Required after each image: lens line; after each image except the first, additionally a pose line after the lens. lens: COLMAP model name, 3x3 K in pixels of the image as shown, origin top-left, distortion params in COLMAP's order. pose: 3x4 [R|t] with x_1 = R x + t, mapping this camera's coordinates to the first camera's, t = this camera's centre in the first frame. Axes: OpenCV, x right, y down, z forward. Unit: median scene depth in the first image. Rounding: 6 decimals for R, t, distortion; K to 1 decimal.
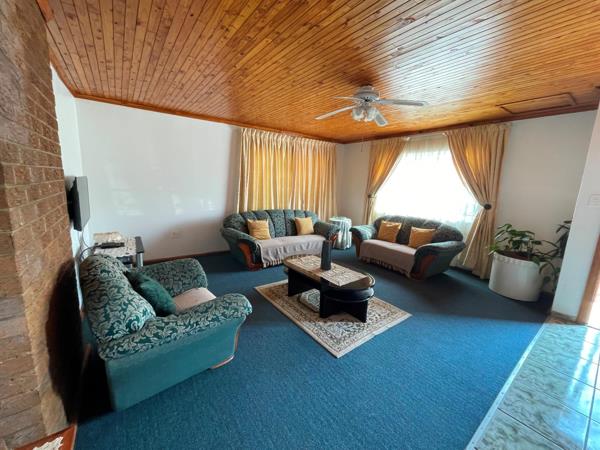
lens RADIAL K [[241.8, 0, 300.5], [0, 241.8, 224.3], [0, 0, 1]] dist [-0.002979, -0.000221]
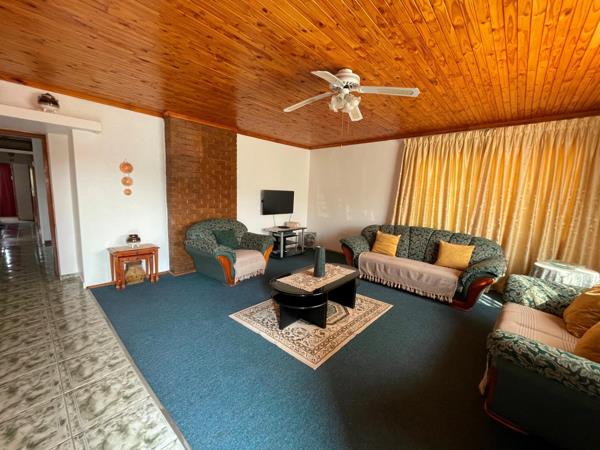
lens RADIAL K [[241.8, 0, 299.9], [0, 241.8, 226.4], [0, 0, 1]] dist [-0.002979, -0.000221]
pose [[0.203755, 0.095899, -0.974314, 0.741401], [-0.200510, 0.978183, 0.054348, -0.031159], [0.958269, 0.184286, 0.218538, 0.510835]]
